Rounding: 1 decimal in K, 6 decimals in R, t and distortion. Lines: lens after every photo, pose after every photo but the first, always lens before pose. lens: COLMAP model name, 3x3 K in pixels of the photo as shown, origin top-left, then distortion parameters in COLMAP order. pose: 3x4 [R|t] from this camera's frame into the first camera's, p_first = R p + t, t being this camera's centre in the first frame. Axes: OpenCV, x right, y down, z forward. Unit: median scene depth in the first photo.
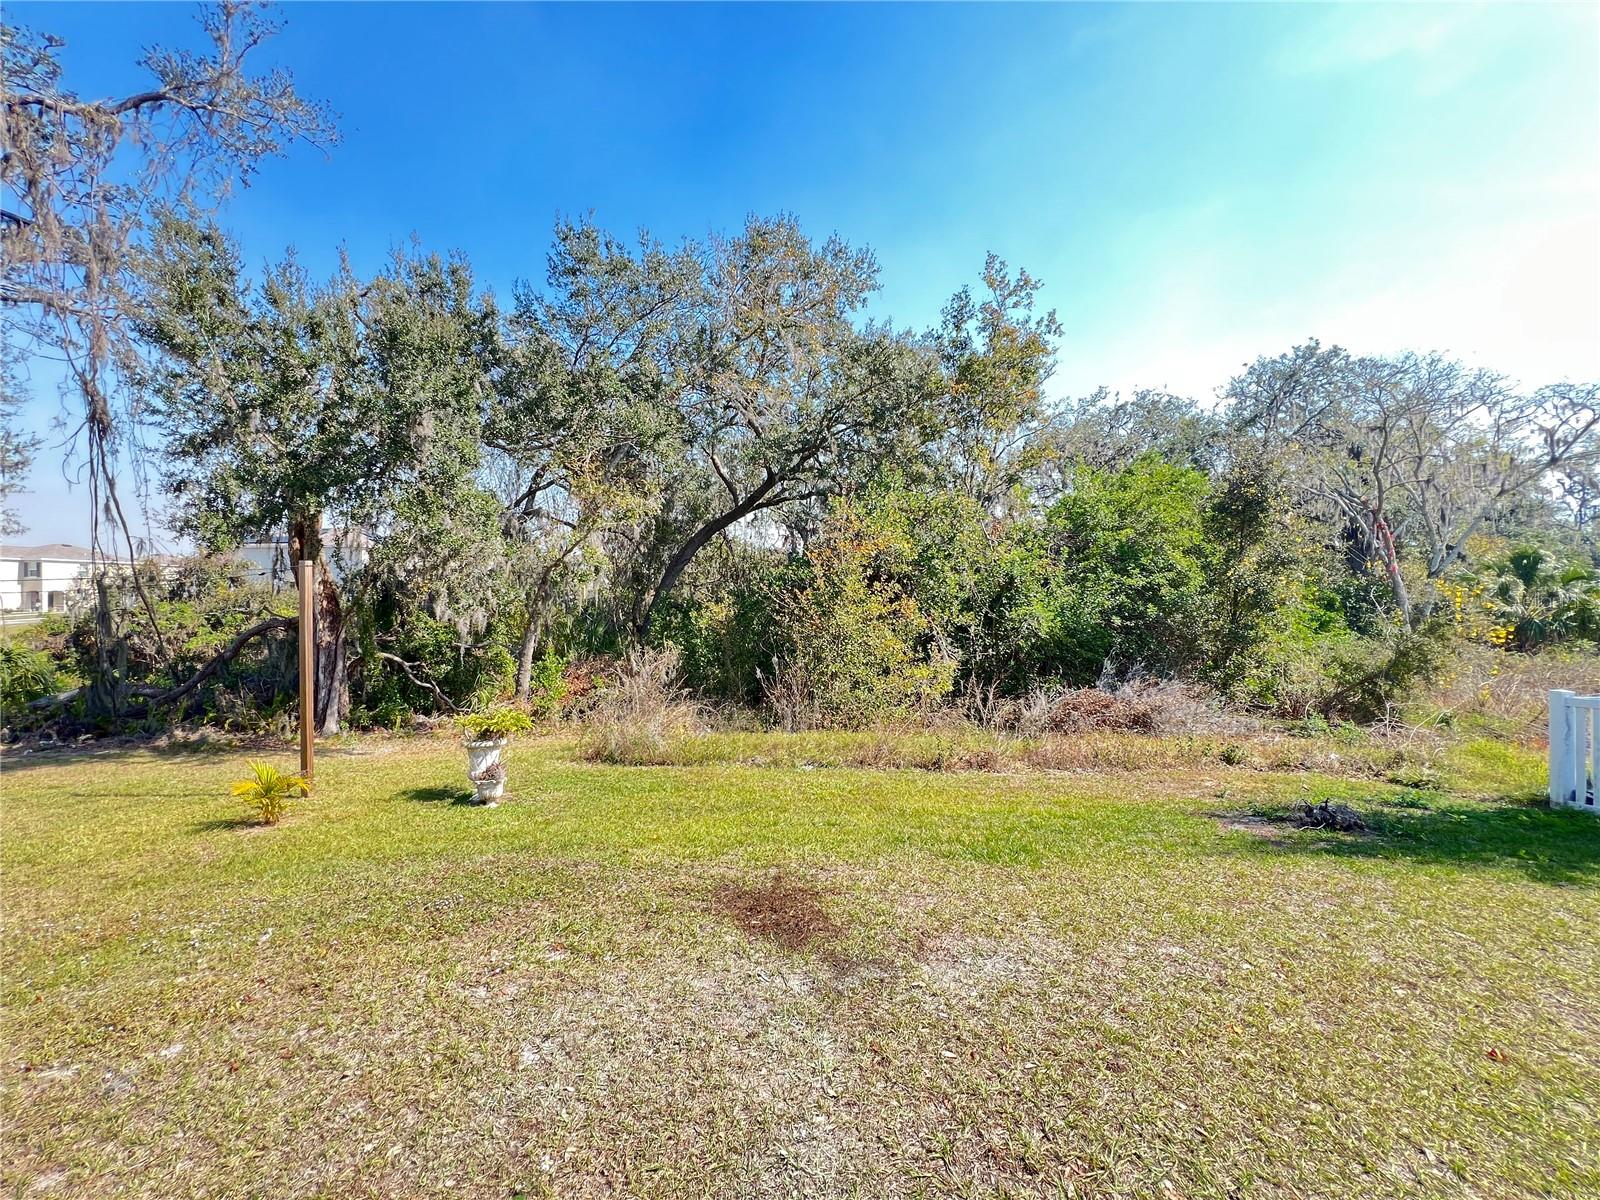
lens RADIAL K [[636.7, 0, 799.1], [0, 636.7, 596.1], [0, 0, 1]] dist [0.000557, 0.000385]
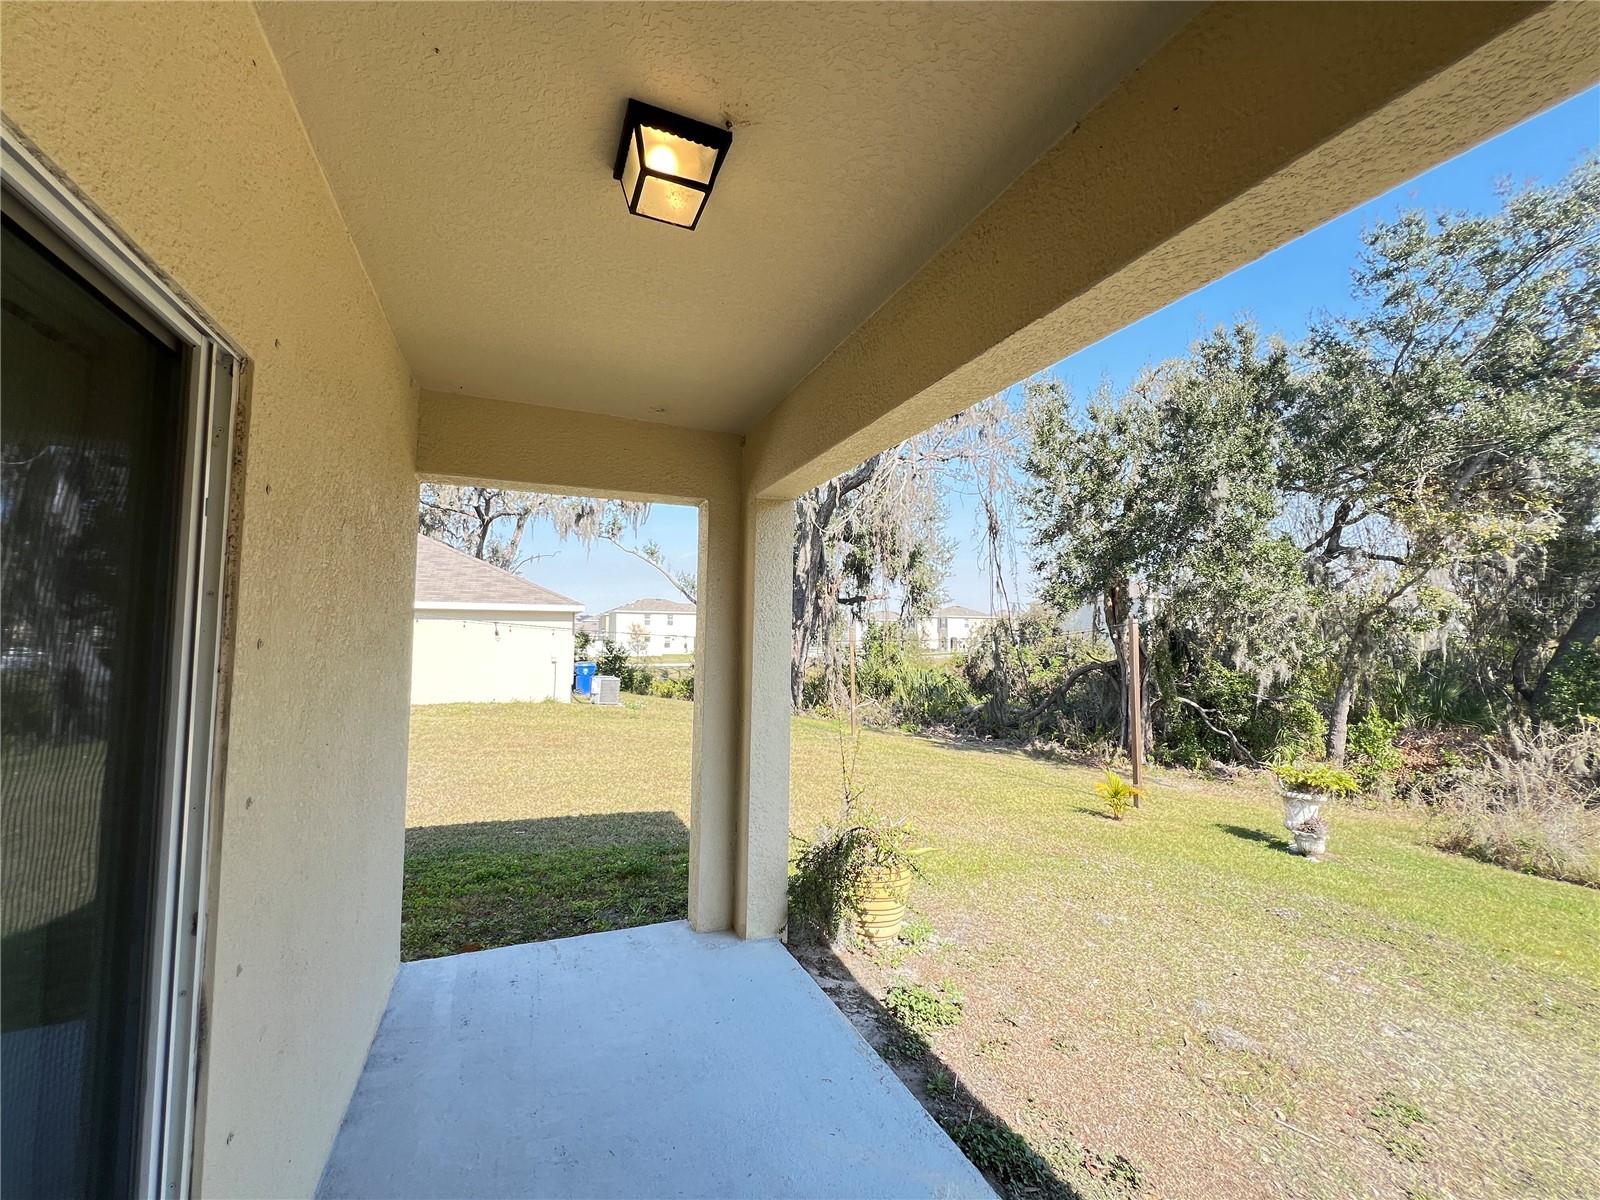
lens RADIAL K [[636.7, 0, 796.5], [0, 636.7, 599.3], [0, 0, 1]] dist [0.000557, 0.000385]
pose [[0.453833, -0.050745, -0.889641, 0.032070], [-0.010080, 0.998021, -0.062069, -0.004867], [0.891030, 0.037137, 0.452423, -0.100886]]
